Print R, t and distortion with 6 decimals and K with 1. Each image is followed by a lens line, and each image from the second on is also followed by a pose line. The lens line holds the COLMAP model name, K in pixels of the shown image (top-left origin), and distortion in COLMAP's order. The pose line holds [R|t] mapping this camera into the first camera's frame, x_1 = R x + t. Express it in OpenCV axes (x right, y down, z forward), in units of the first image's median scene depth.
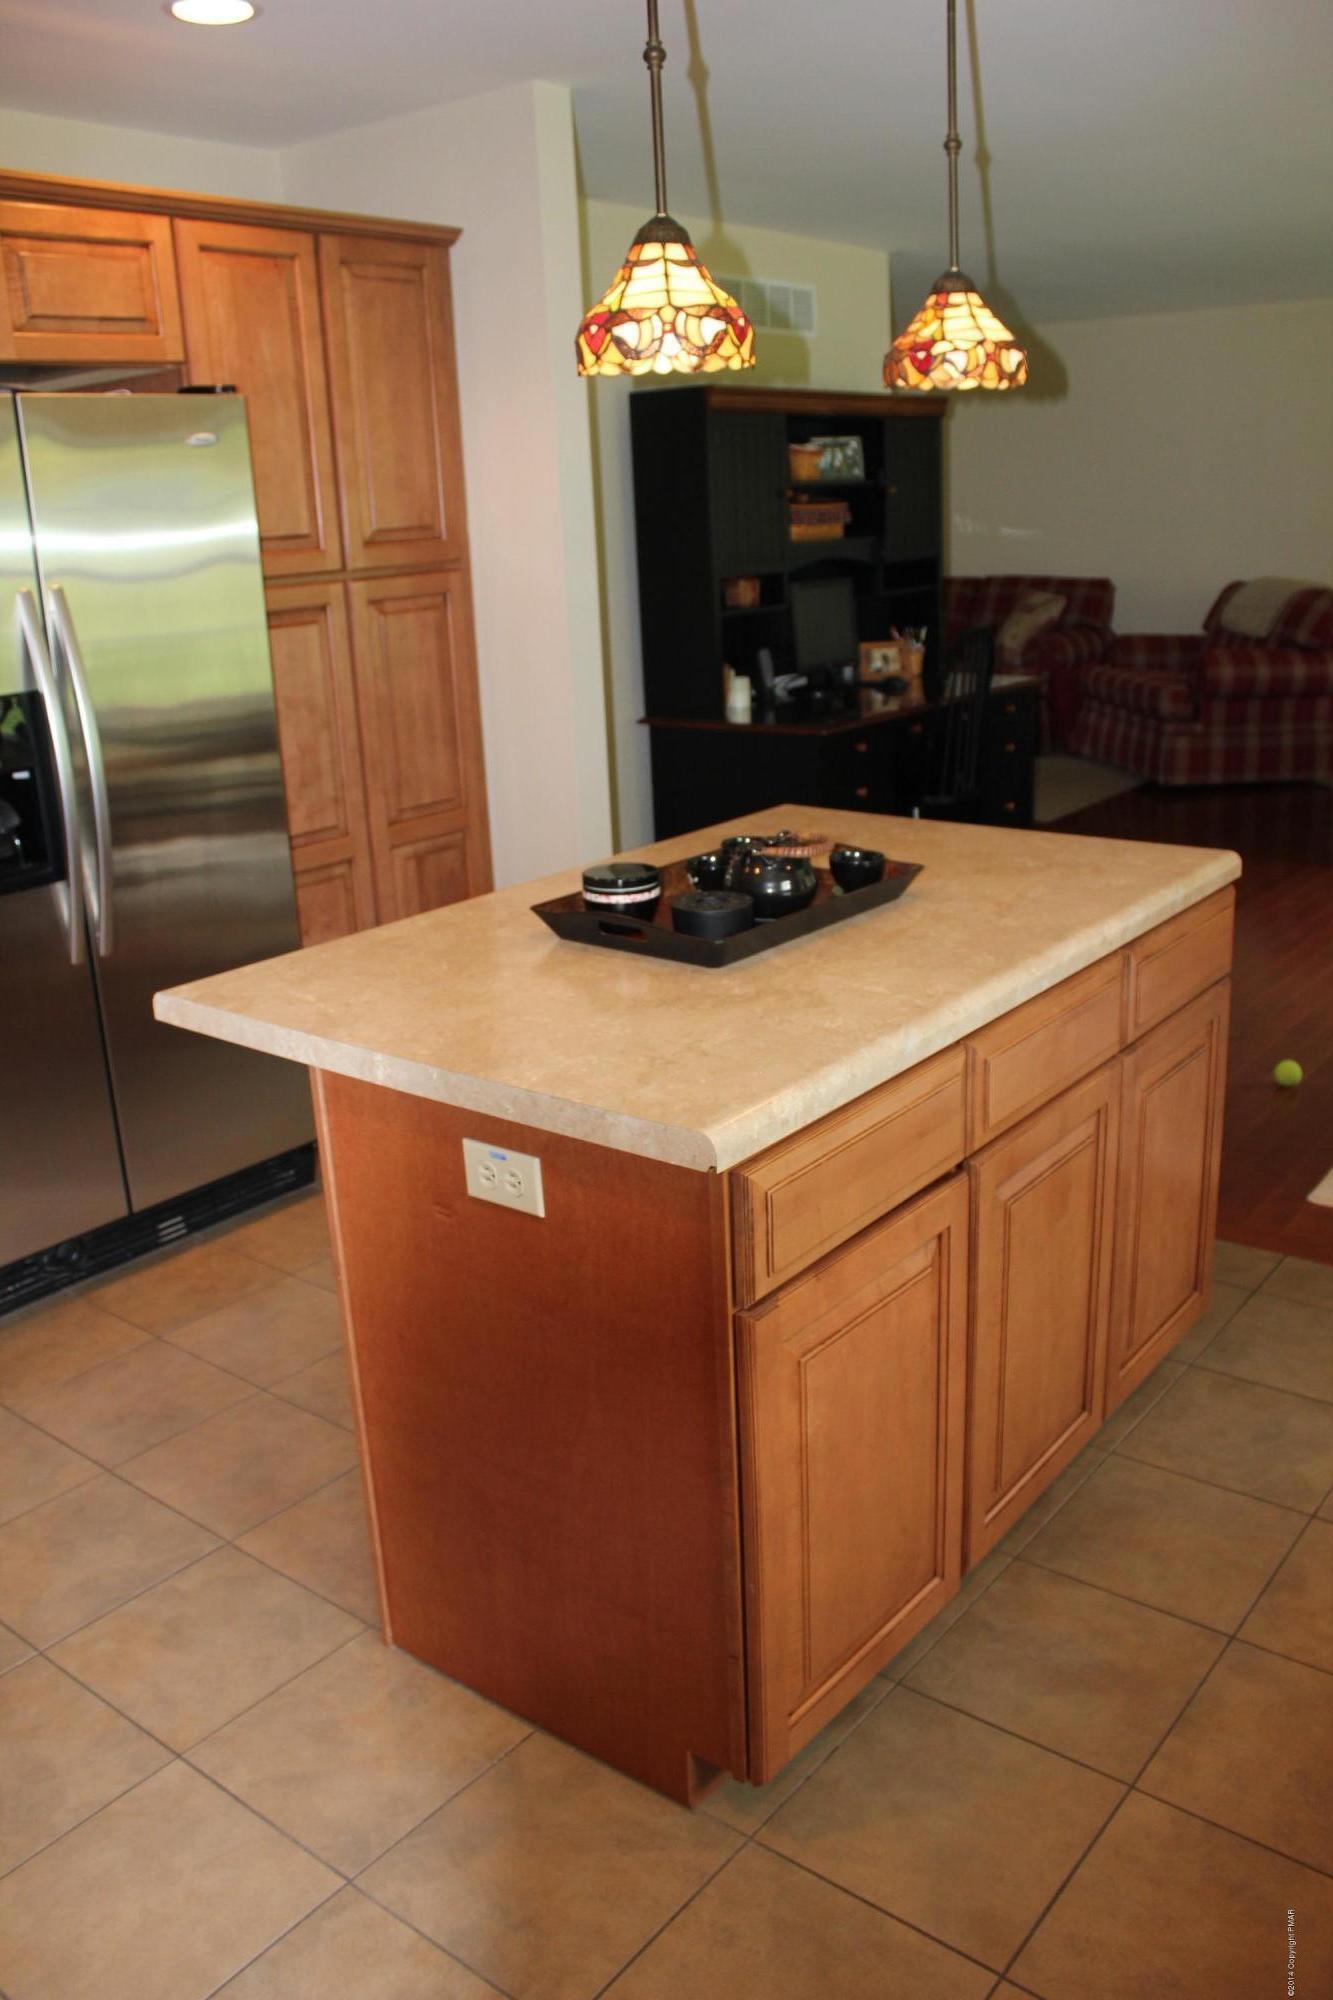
lens RADIAL K [[1645.9, 0, 666.5], [0, 1645.9, 1000.0], [0, 0, 1]] dist [-0.164522, 0.141800]
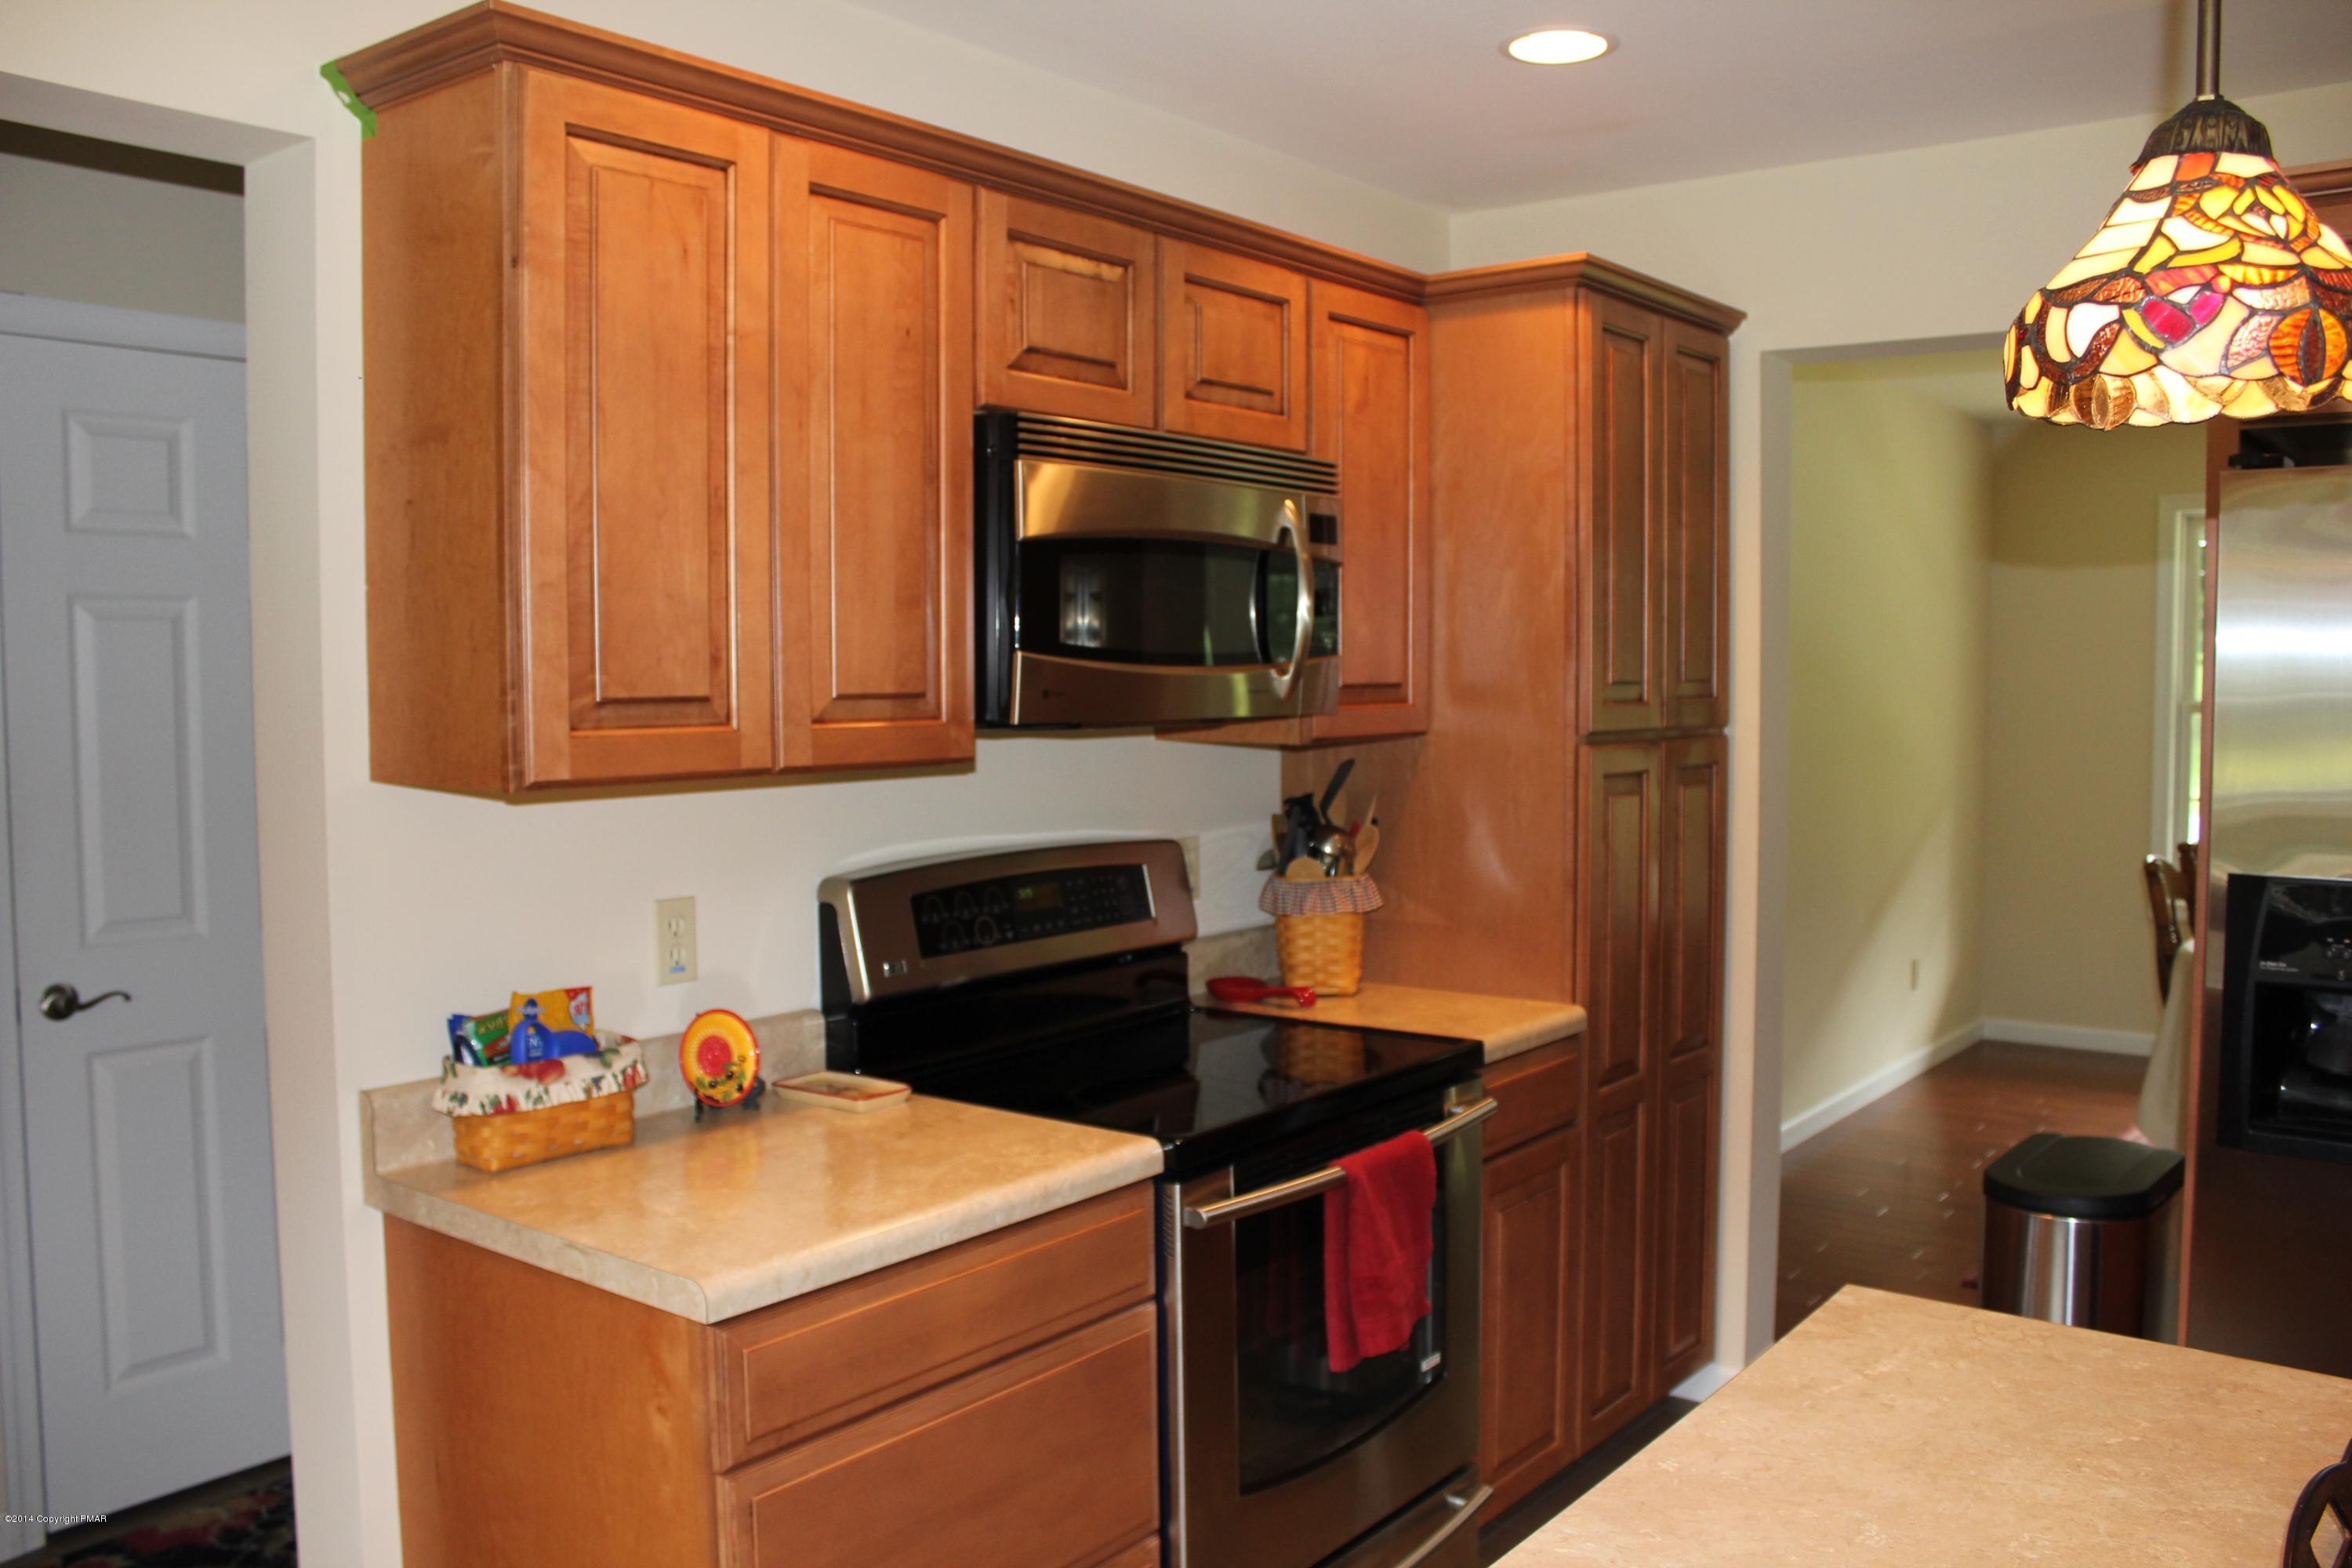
lens RADIAL K [[1946.3, 0, 1176.0], [0, 1946.3, 784.0], [0, 0, 1]] dist [-0.164255, 0.139315]
pose [[0.021309, 0.113002, -0.993366, 0.531230], [-0.296329, 0.949659, 0.101673, -0.229834], [0.954848, 0.292197, 0.053722, 0.657031]]
